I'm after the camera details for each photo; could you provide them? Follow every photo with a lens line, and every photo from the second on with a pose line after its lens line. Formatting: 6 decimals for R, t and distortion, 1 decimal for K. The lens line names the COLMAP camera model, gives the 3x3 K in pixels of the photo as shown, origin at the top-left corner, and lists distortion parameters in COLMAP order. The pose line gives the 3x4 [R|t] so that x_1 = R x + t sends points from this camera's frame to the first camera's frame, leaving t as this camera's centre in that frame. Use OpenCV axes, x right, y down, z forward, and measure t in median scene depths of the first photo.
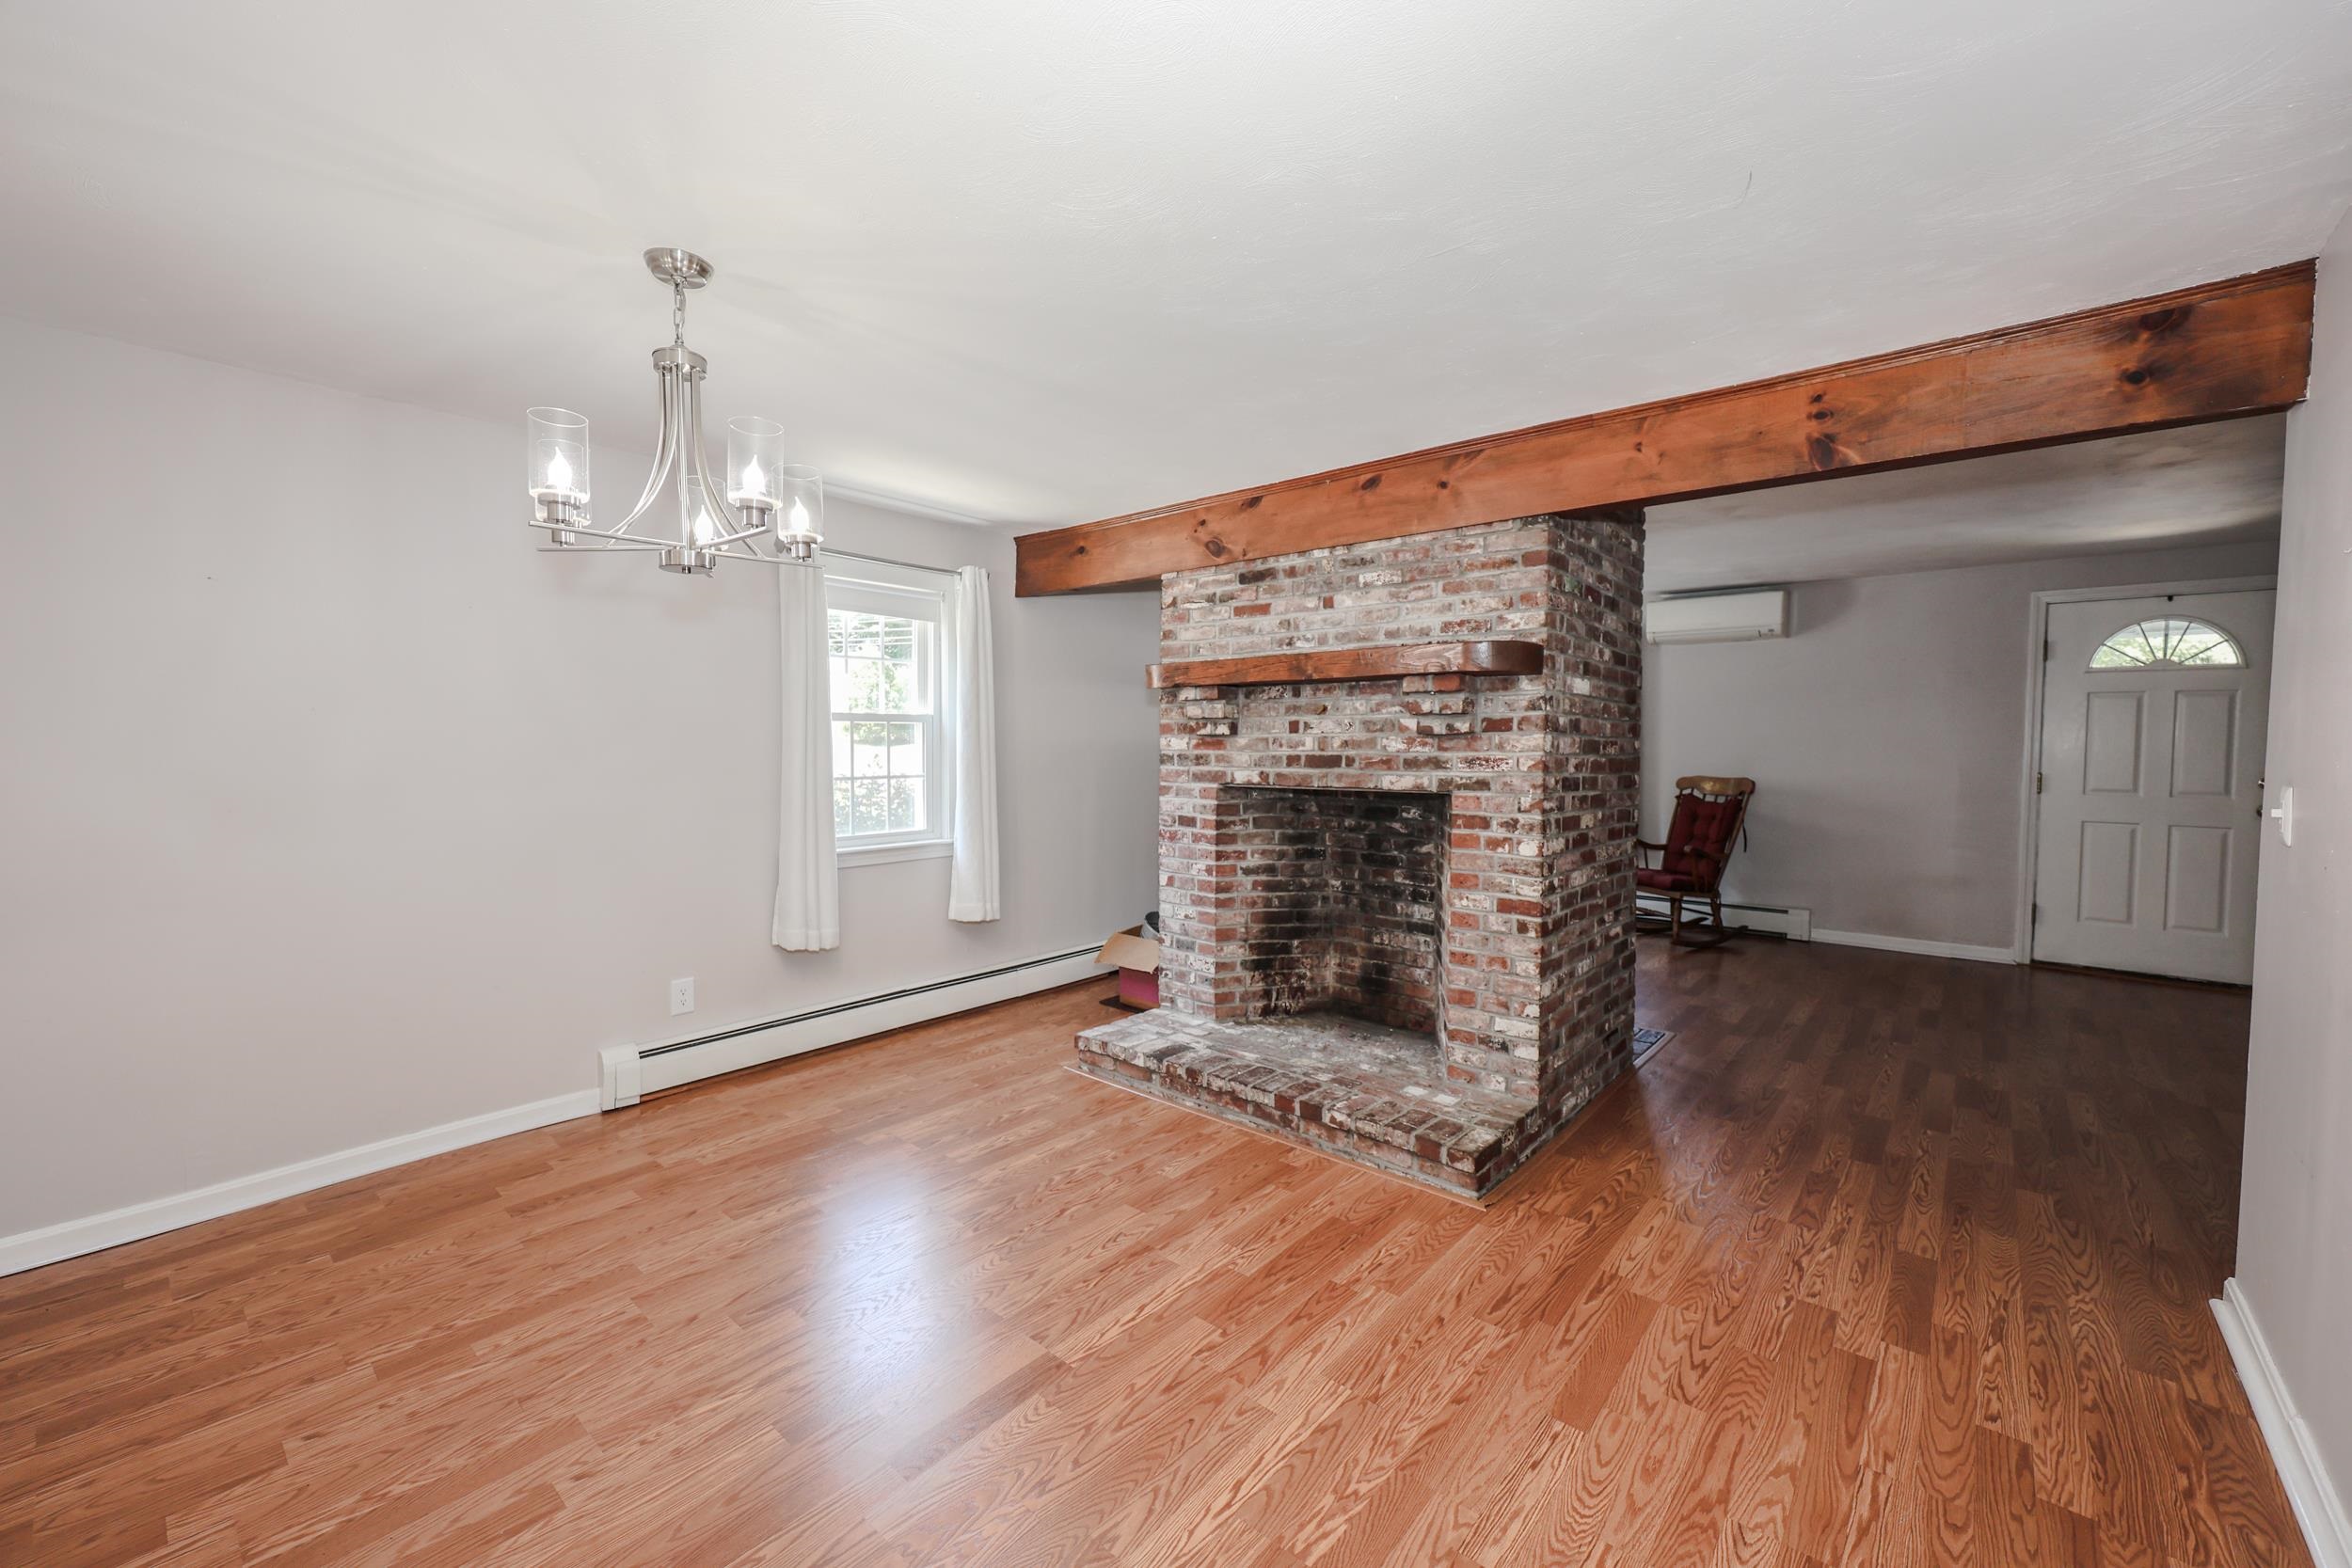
lens RADIAL K [[951.3, 0, 1168.9], [0, 951.3, 784.8], [0, 0, 1]] dist [0.001290, 0.000519]
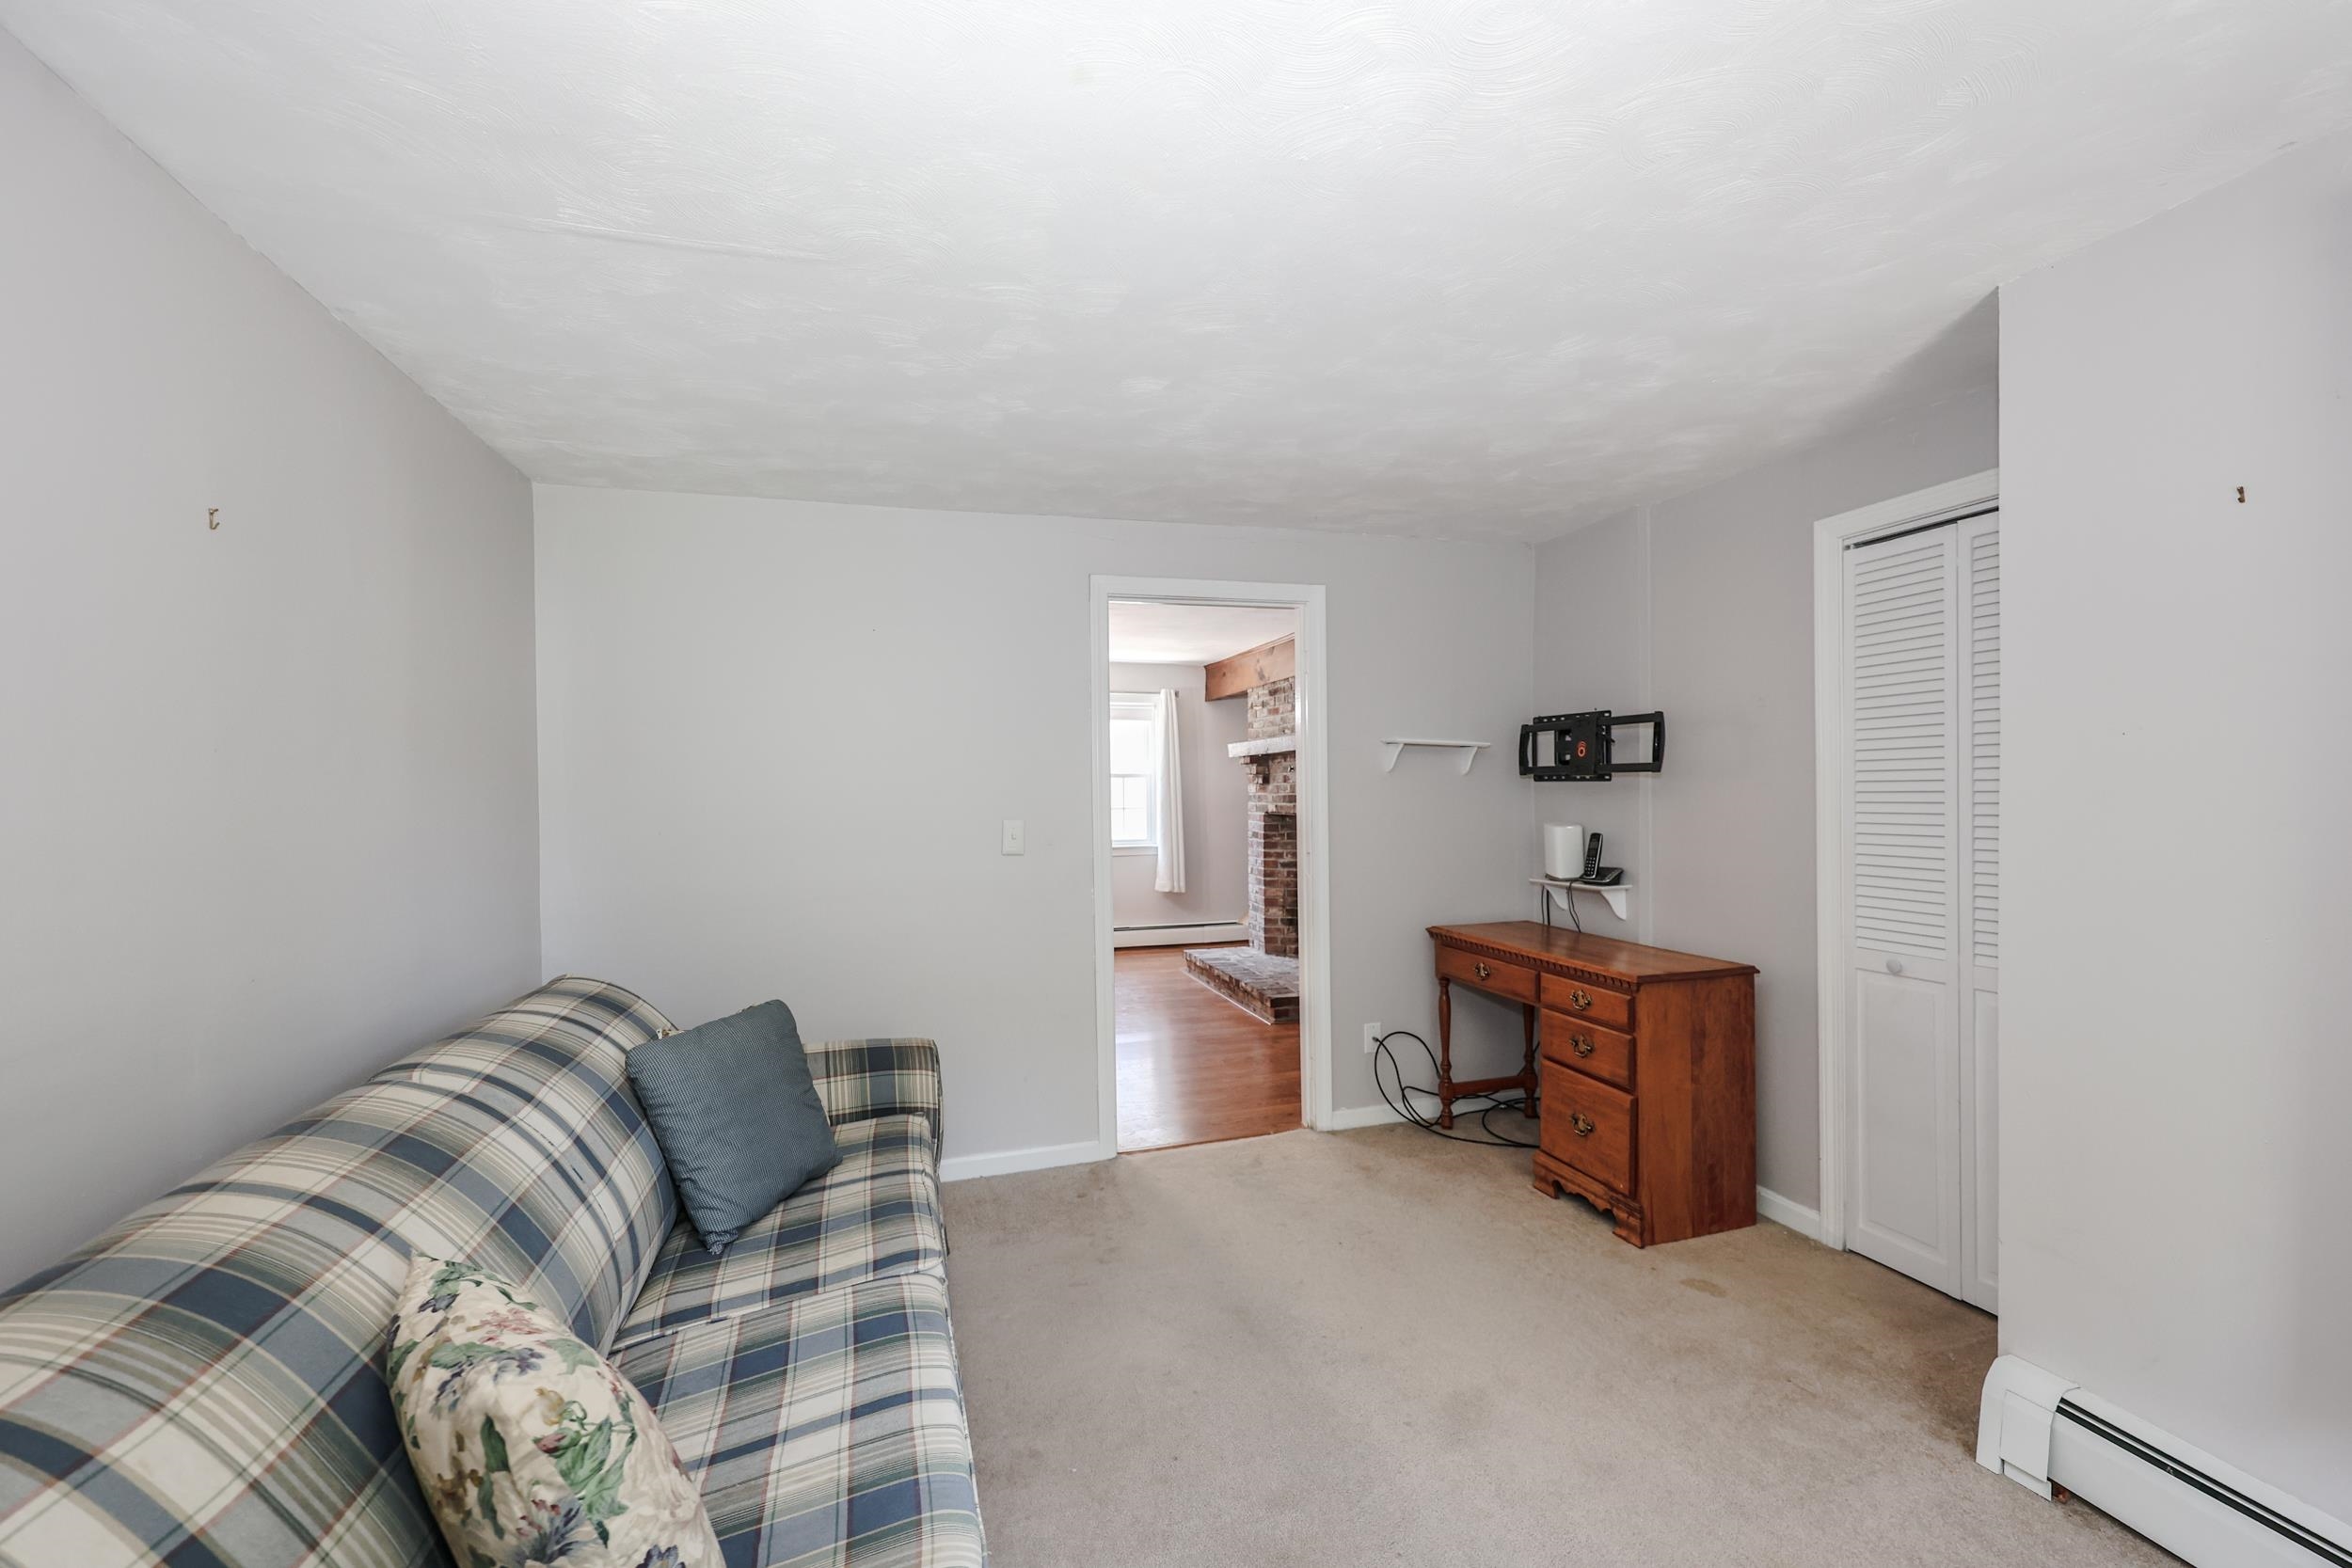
lens RADIAL K [[951.3, 0, 1177.3], [0, 951.3, 787.3], [0, 0, 1]] dist [0.001290, 0.000519]
pose [[0.845902, -0.006038, -0.533304, 0.939987], [-0.019276, 0.998936, -0.041885, 0.032576], [0.532990, 0.045710, 0.844886, -0.595038]]
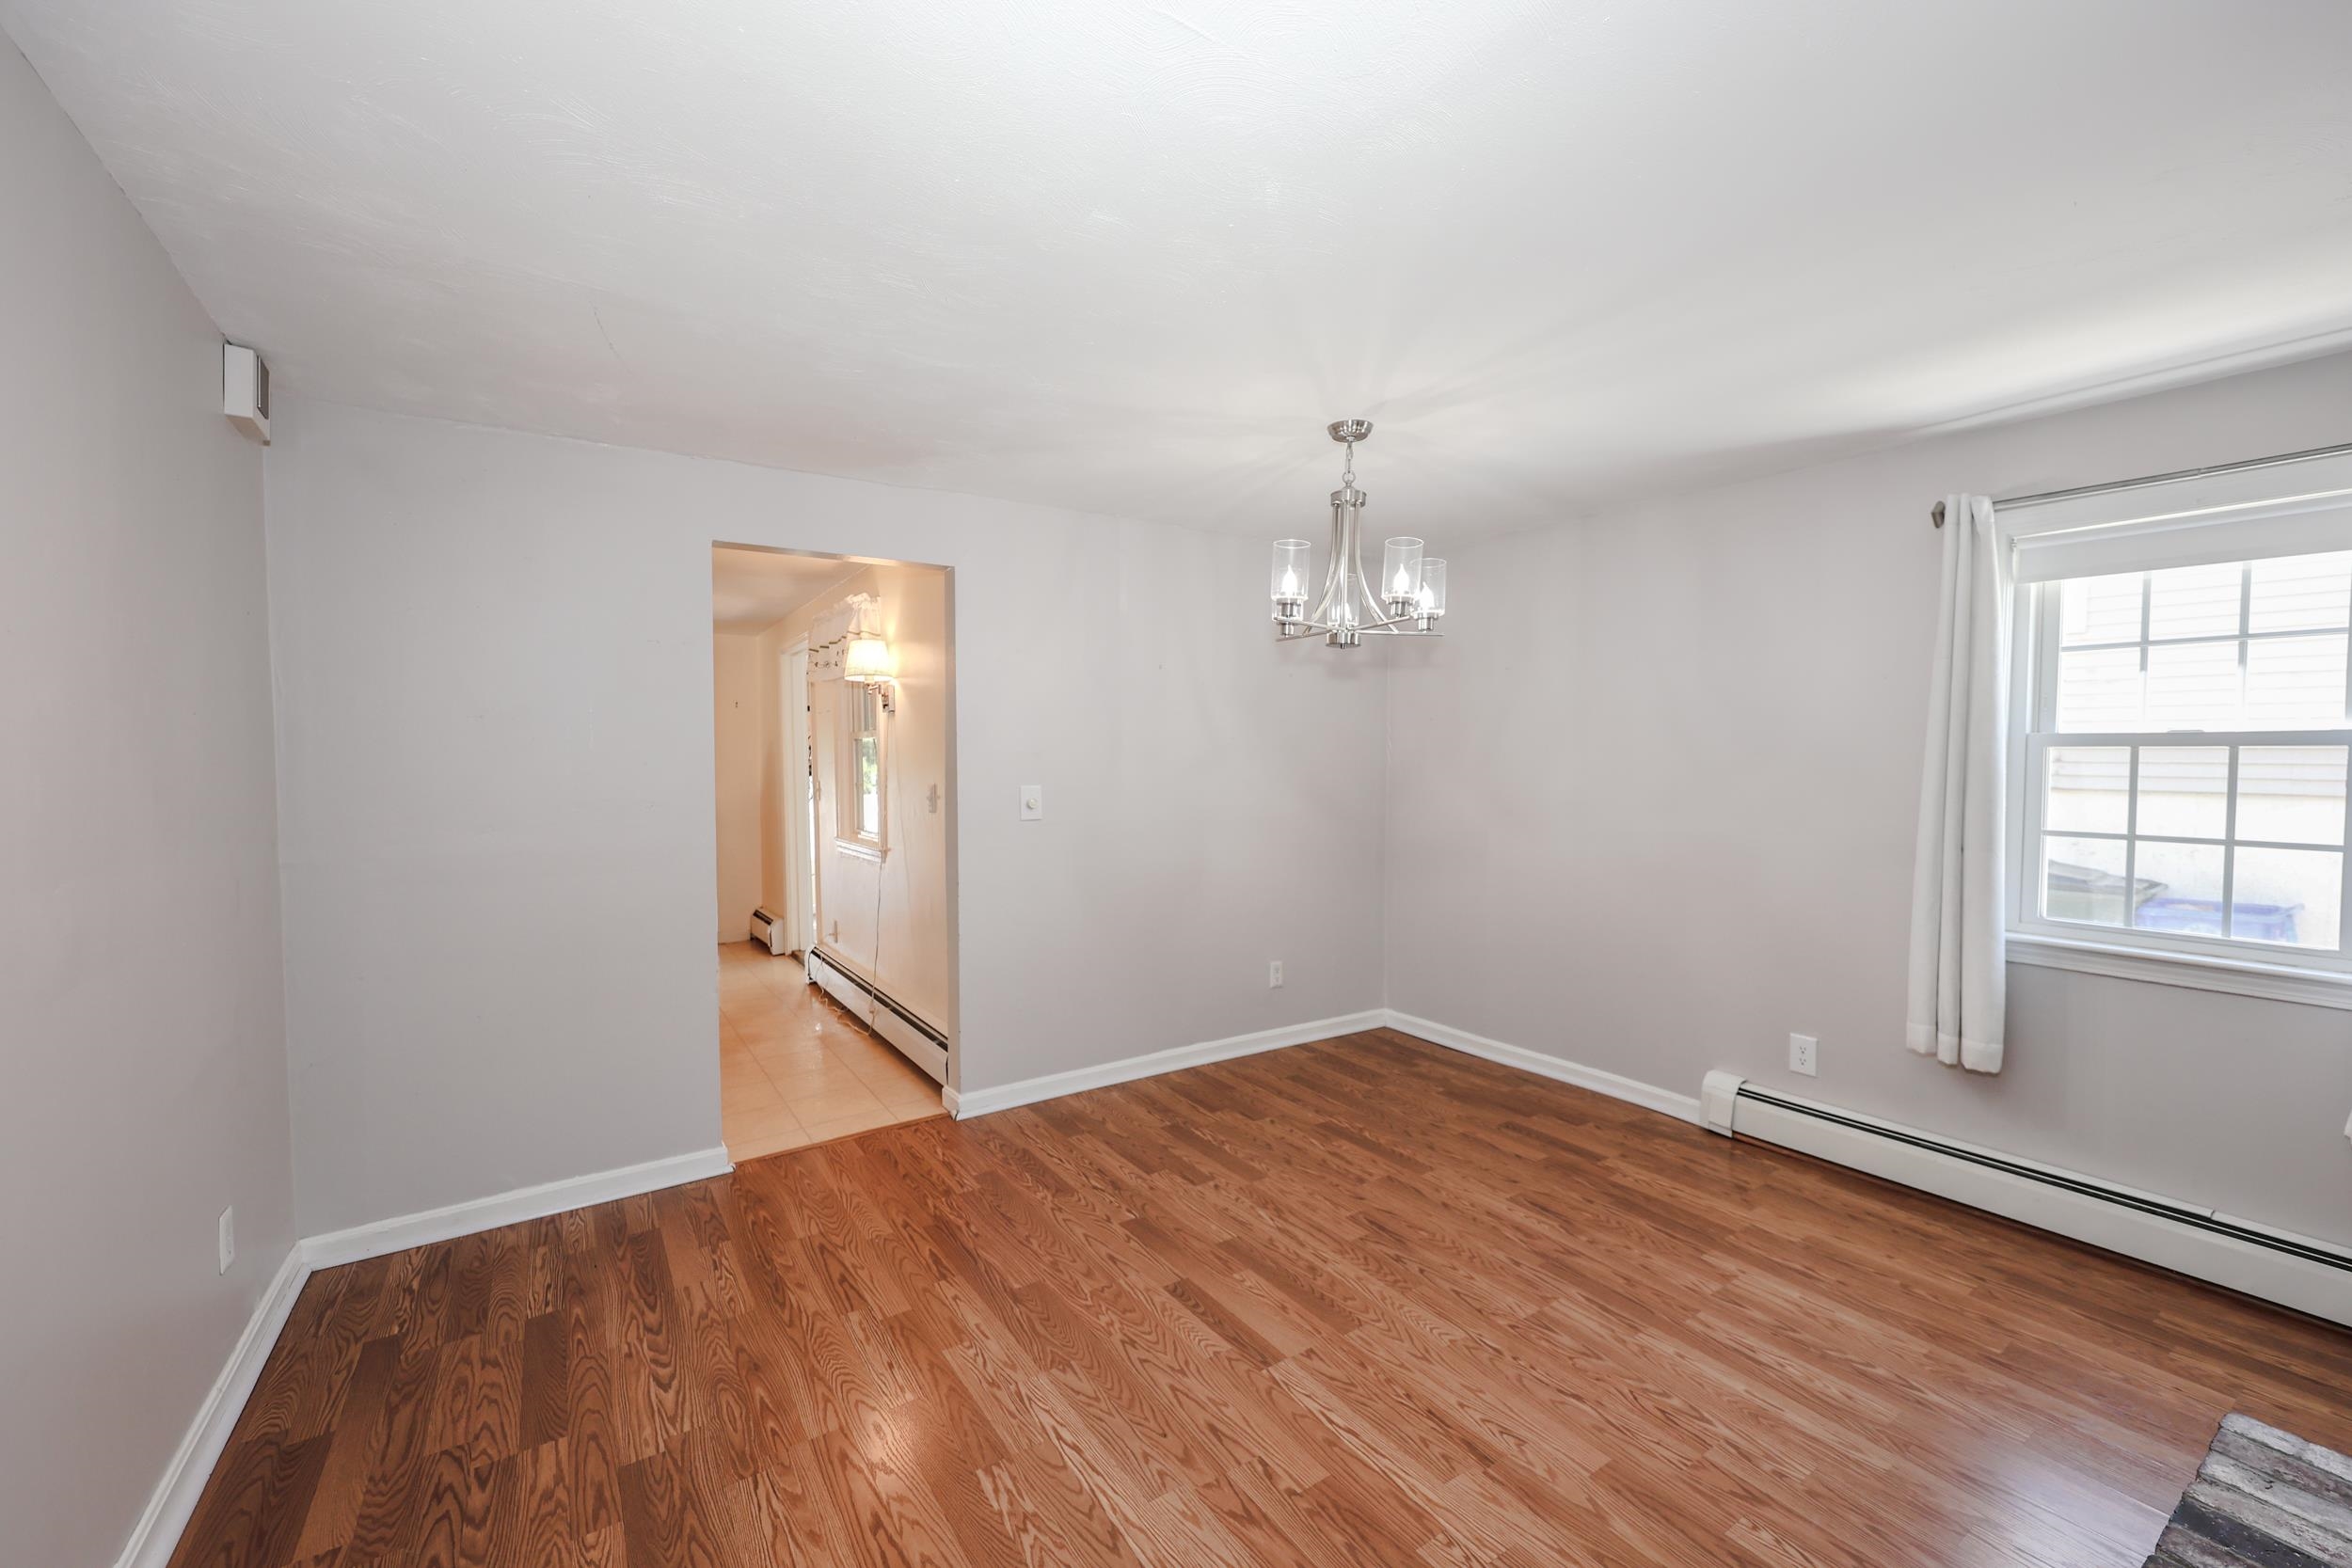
lens RADIAL K [[951.3, 0, 1162.7], [0, 951.3, 765.4], [0, 0, 1]] dist [0.001290, 0.000519]
pose [[-0.278577, 0.002044, -0.960412, 0.542058], [-0.054419, 0.998358, 0.017909, -0.035499], [0.958871, 0.057253, -0.278008, 0.671979]]
